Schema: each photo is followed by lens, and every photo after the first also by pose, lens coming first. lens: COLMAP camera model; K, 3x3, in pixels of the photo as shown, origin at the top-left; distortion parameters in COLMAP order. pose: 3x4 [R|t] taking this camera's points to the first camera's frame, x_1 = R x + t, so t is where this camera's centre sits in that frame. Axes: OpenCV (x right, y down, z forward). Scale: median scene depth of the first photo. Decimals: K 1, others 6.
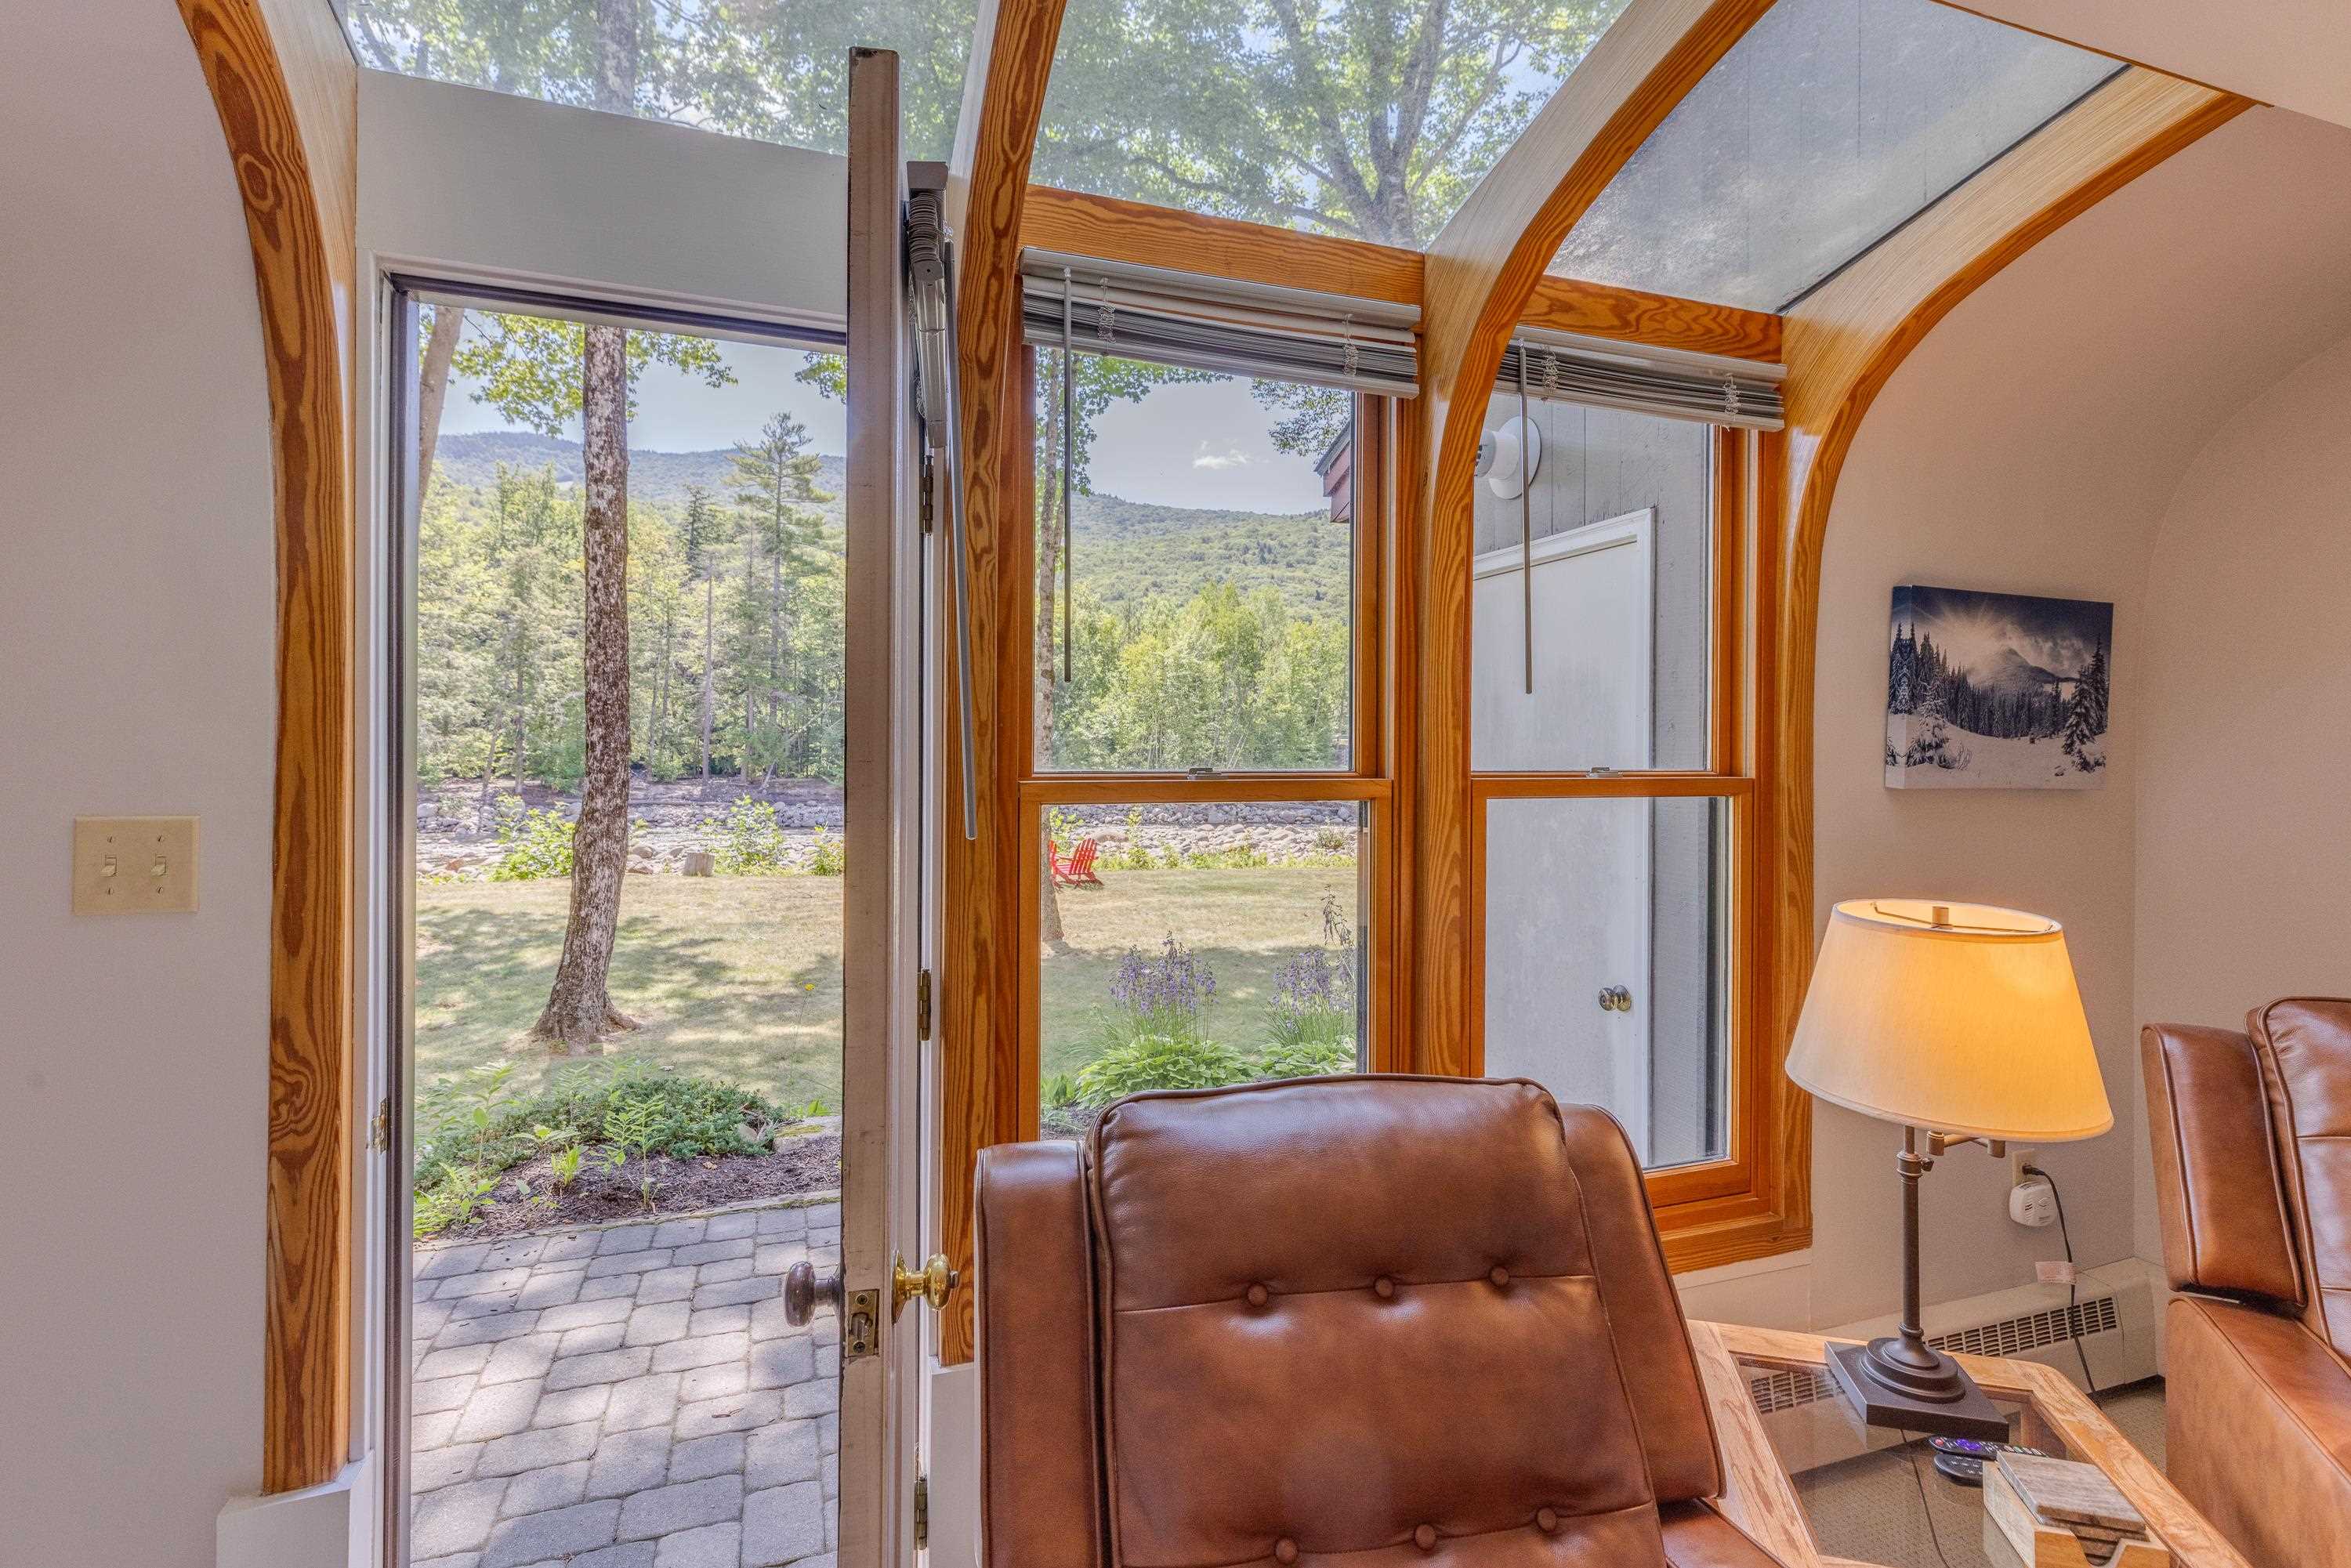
lens RADIAL K [[1098.1, 0, 1173.5], [0, 1098.1, 742.1], [0, 0, 1]] dist [0.002815, 0.000111]
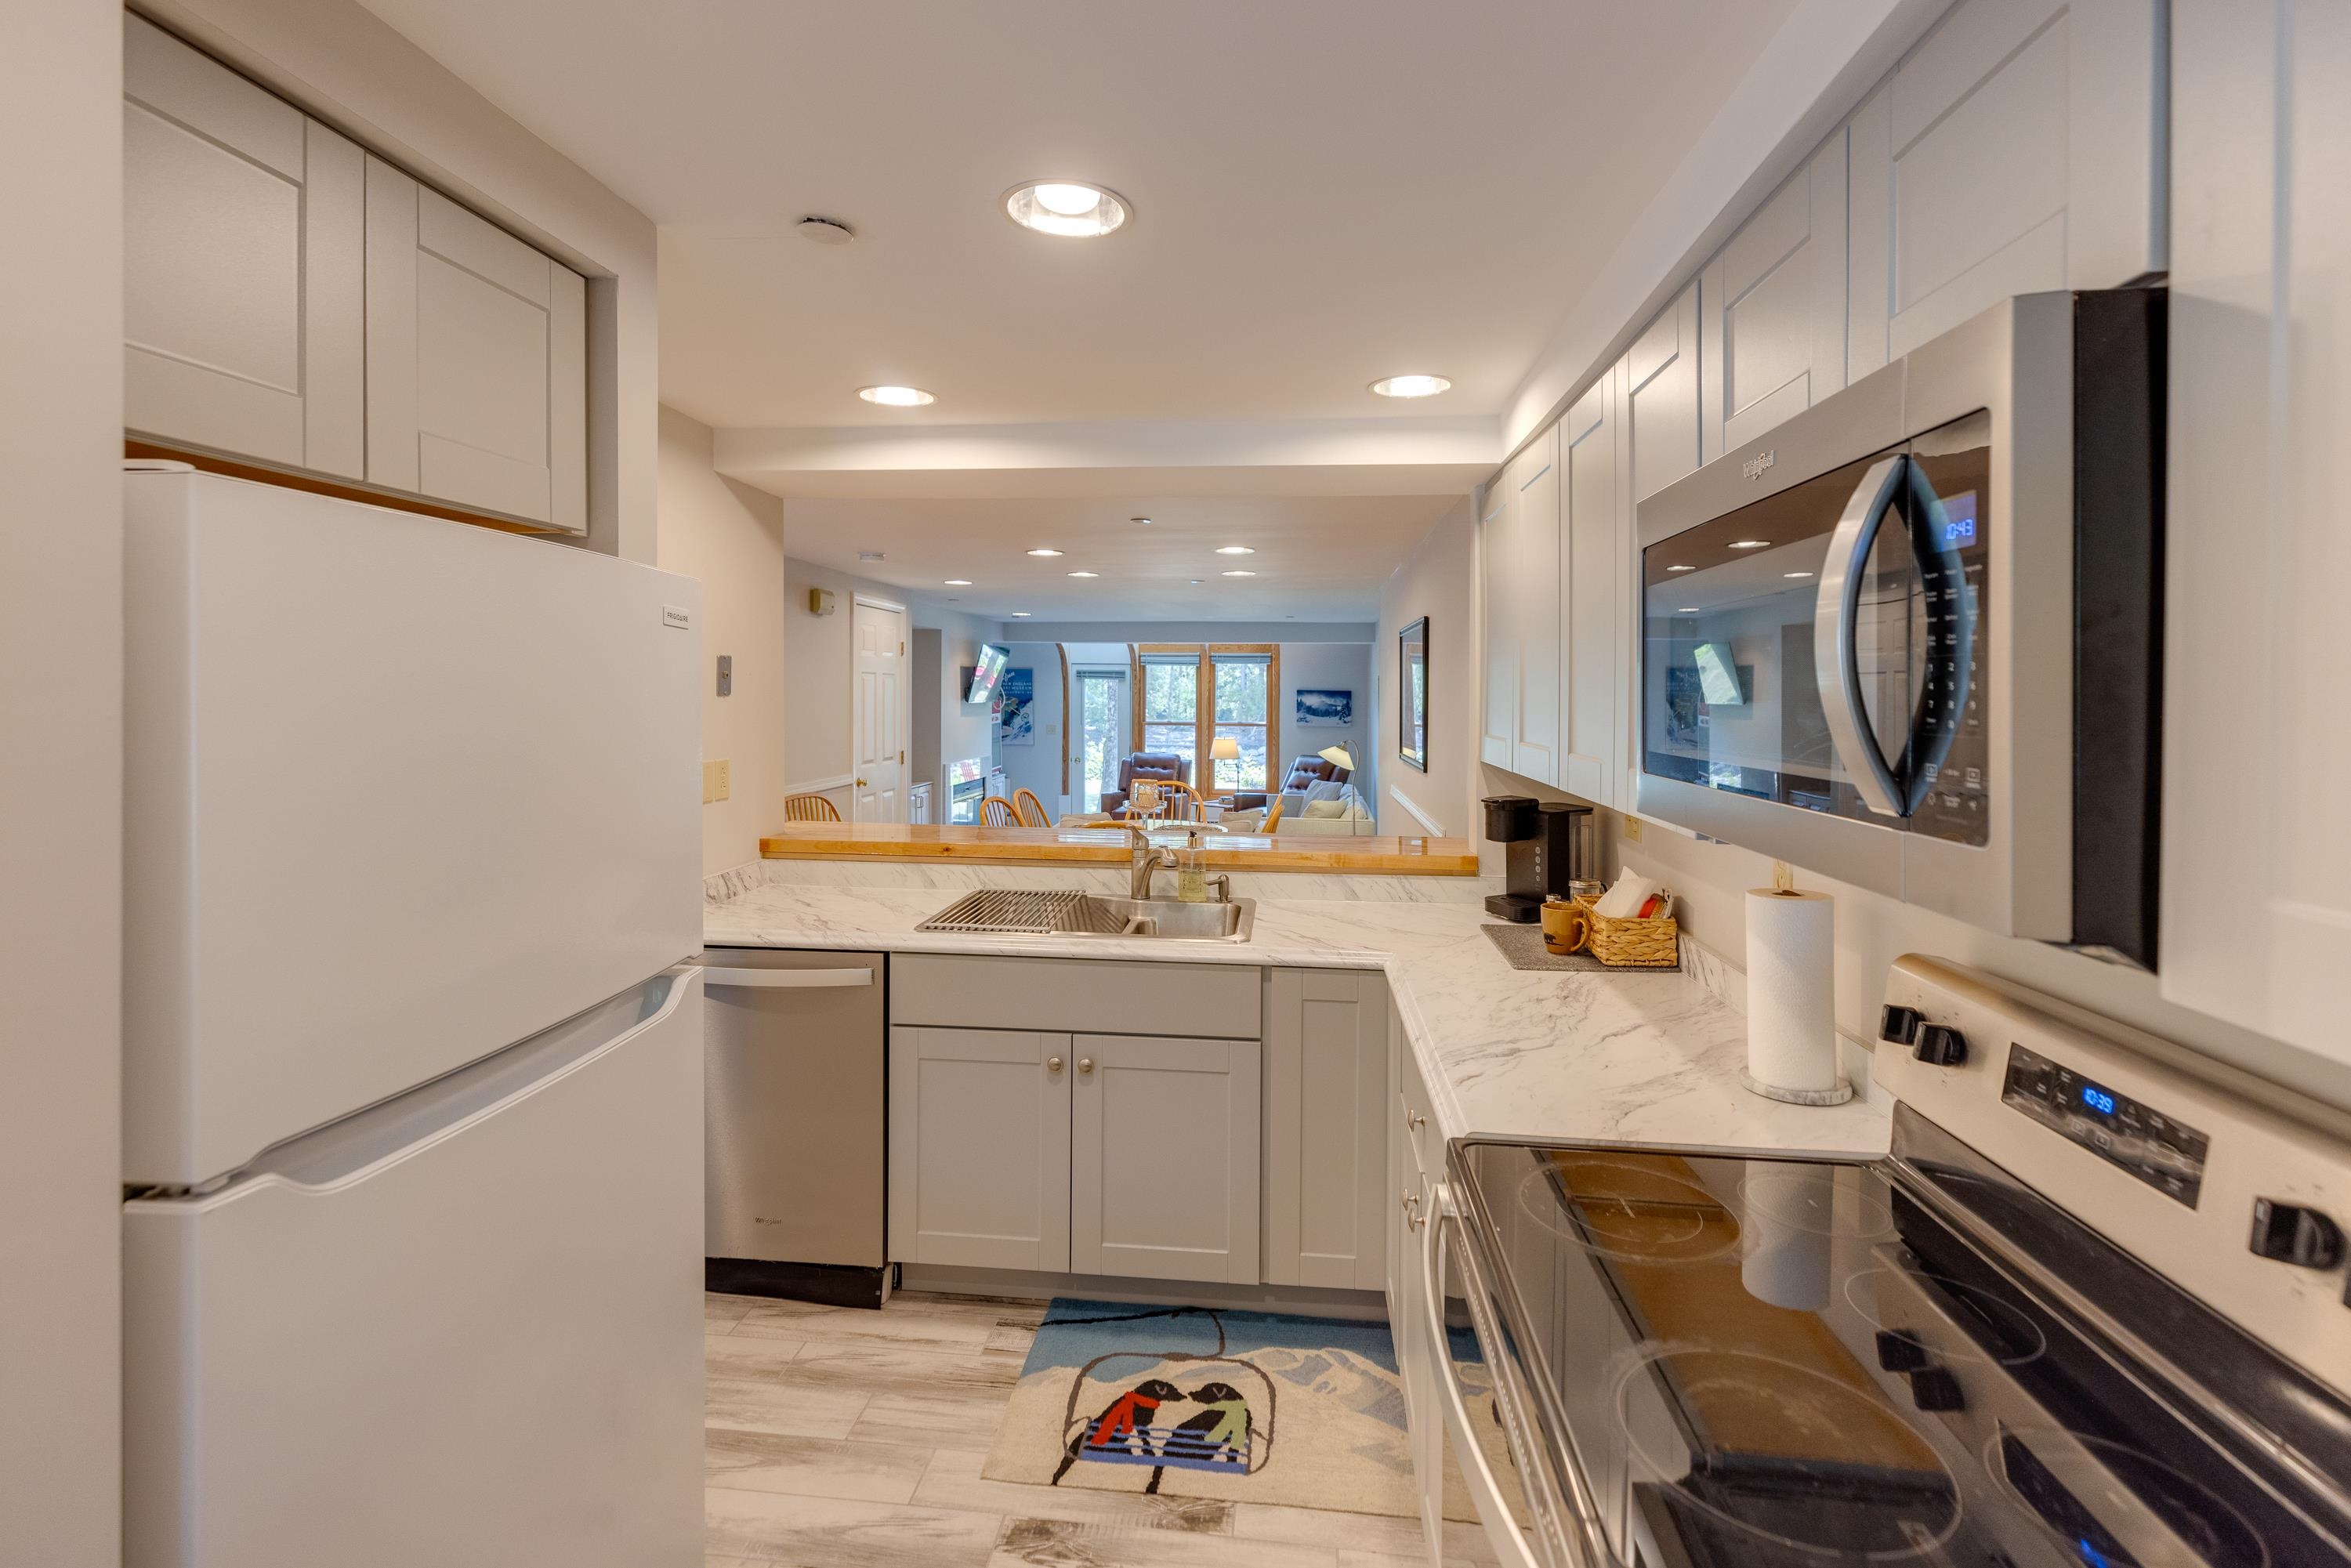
lens RADIAL K [[1098.1, 0, 1173.5], [0, 1098.1, 742.1], [0, 0, 1]] dist [0.002815, 0.000111]
pose [[0.899068, 0.019476, -0.437376, 0.100065], [-0.000466, 0.999052, 0.043529, -0.004675], [0.437809, -0.038932, 0.898225, -0.169404]]
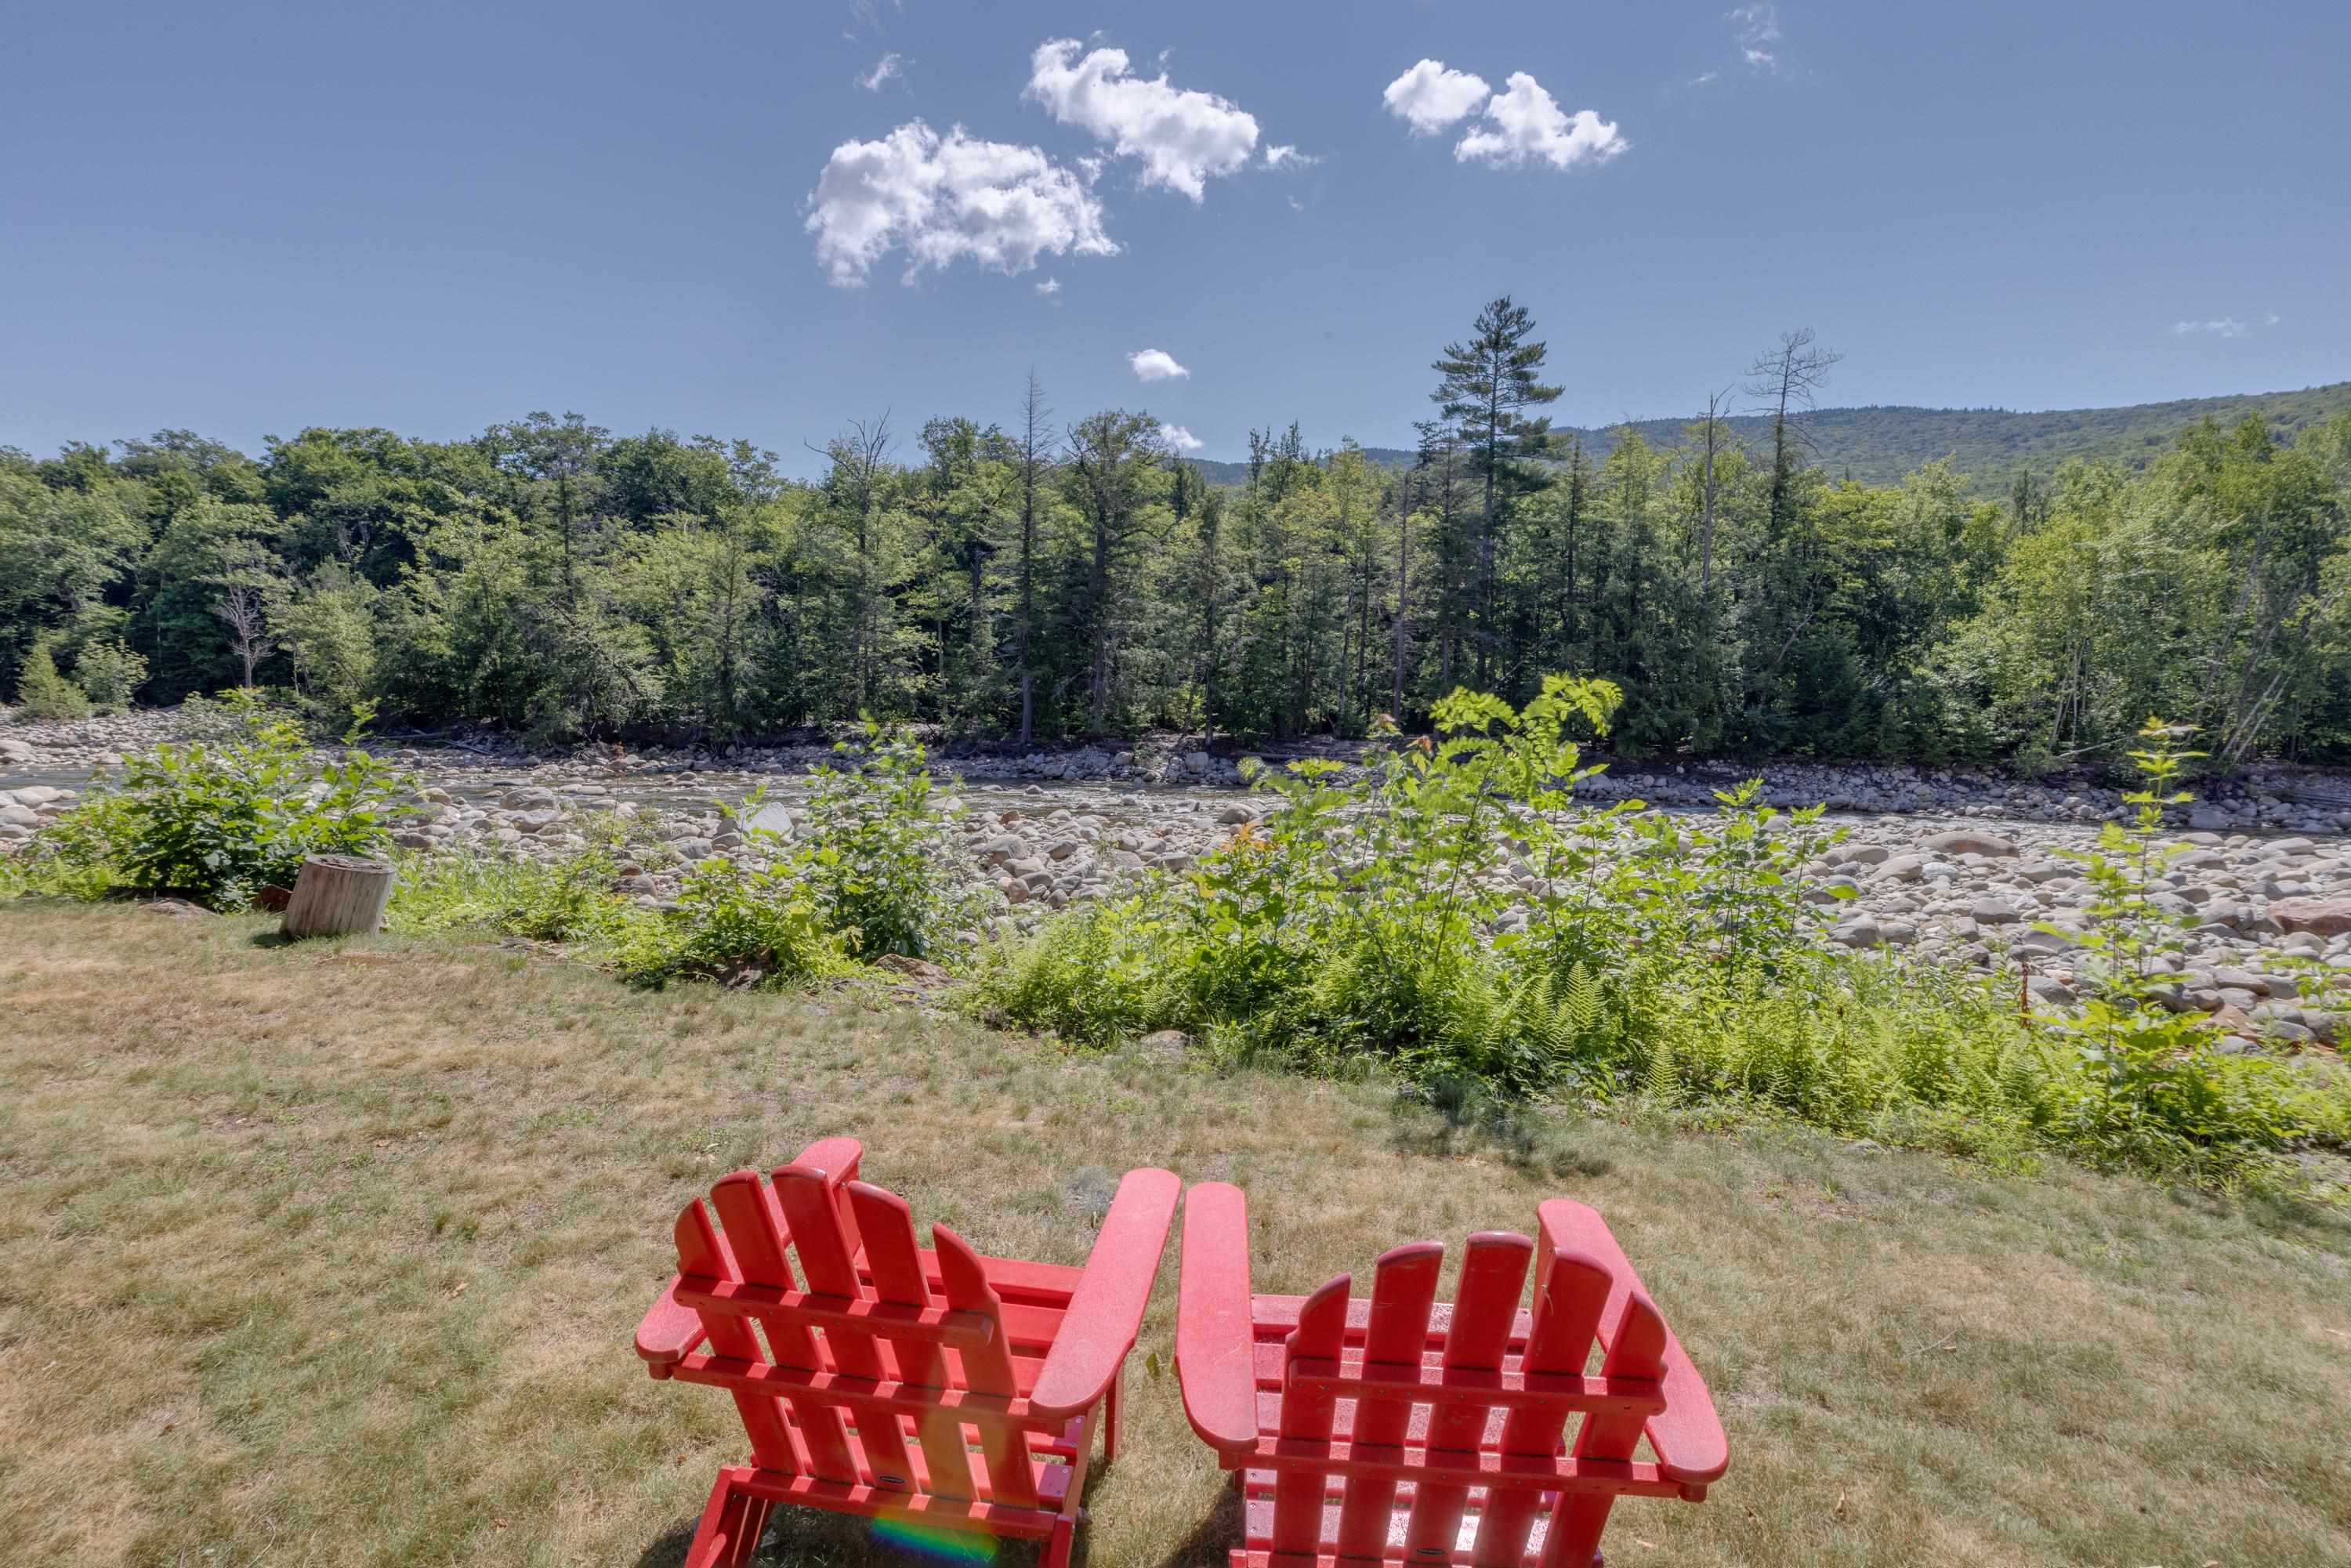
lens RADIAL K [[1024.5, 0, 1179.1], [0, 1024.5, 760.1], [0, 0, 1]] dist [0.001068, -0.000183]
pose [[0.751518, 0.032542, -0.658910, -0.017553], [-0.002684, 0.998925, 0.046273, 0.019087], [0.659707, -0.033007, 0.750797, 0.312980]]
